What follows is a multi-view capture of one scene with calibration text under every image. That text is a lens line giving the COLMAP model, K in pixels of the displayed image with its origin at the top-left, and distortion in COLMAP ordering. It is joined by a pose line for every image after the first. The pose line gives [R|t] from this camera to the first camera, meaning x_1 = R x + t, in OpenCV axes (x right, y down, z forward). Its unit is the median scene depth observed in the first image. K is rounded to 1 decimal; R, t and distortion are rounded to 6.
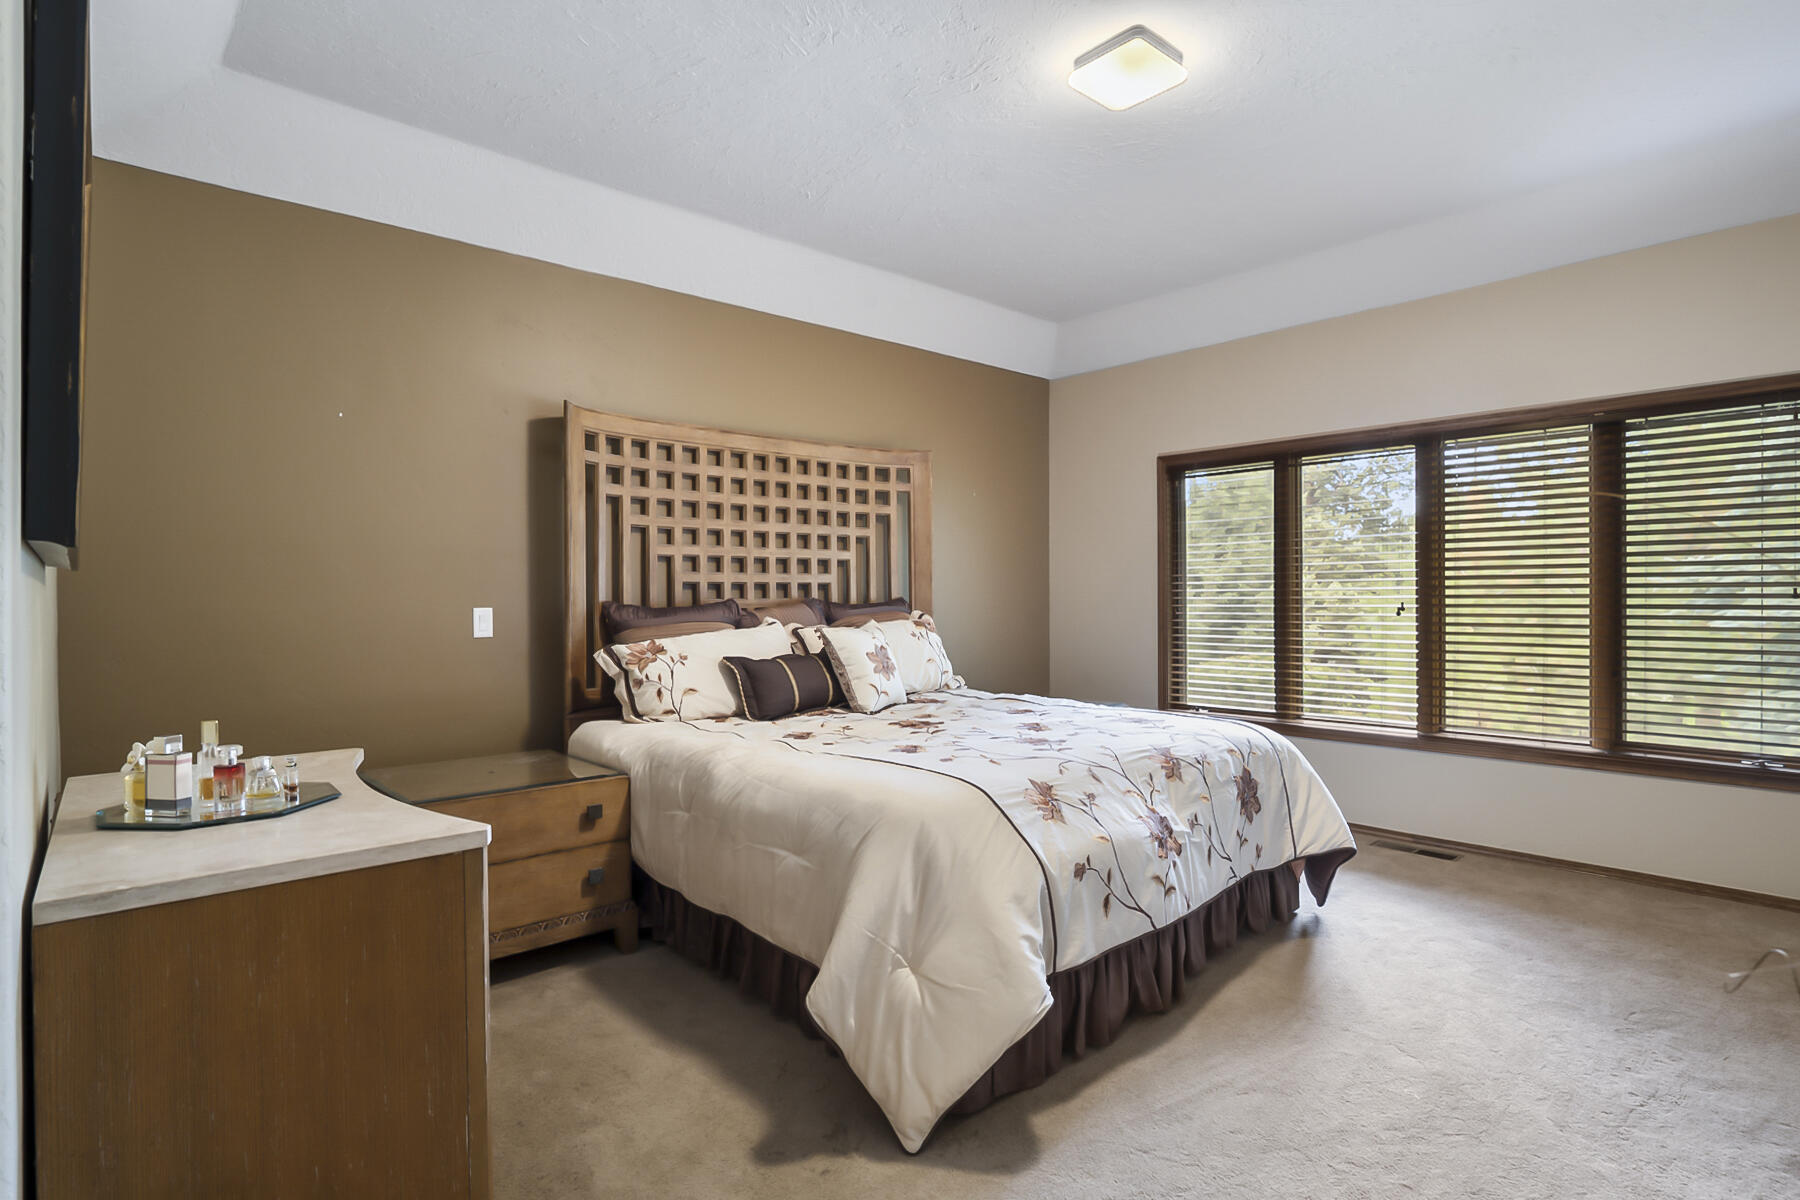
lens RADIAL K [[910.4, 0, 900.4], [0, 910.4, 601.8], [0, 0, 1]] dist [-0.014927, 0.003477]
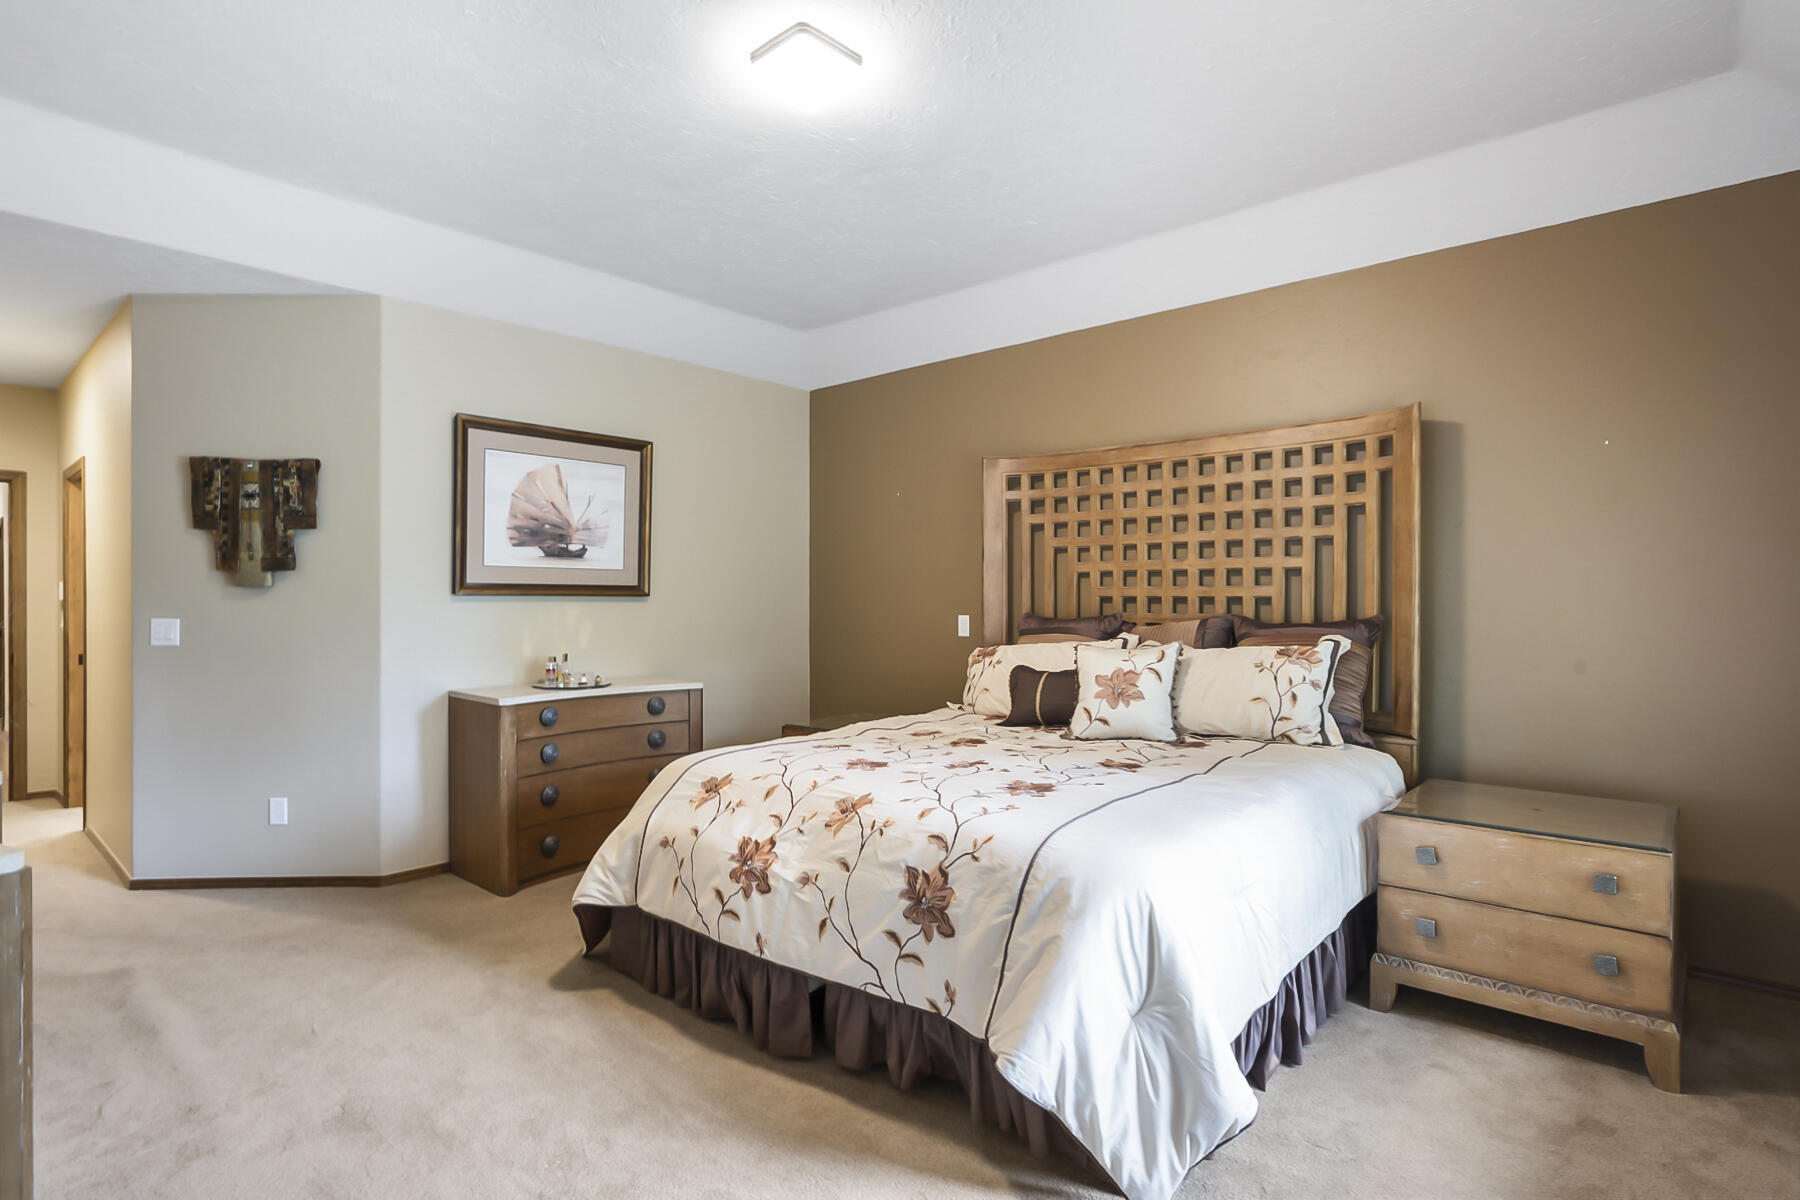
lens RADIAL K [[910.4, 0, 895.1], [0, 910.4, 591.9], [0, 0, 1]] dist [-0.014927, 0.003477]
pose [[0.110502, 0.004574, -0.993865, 0.771635], [-0.007909, 0.999962, 0.003723, -0.027010], [0.993844, 0.007450, 0.110534, 0.622924]]
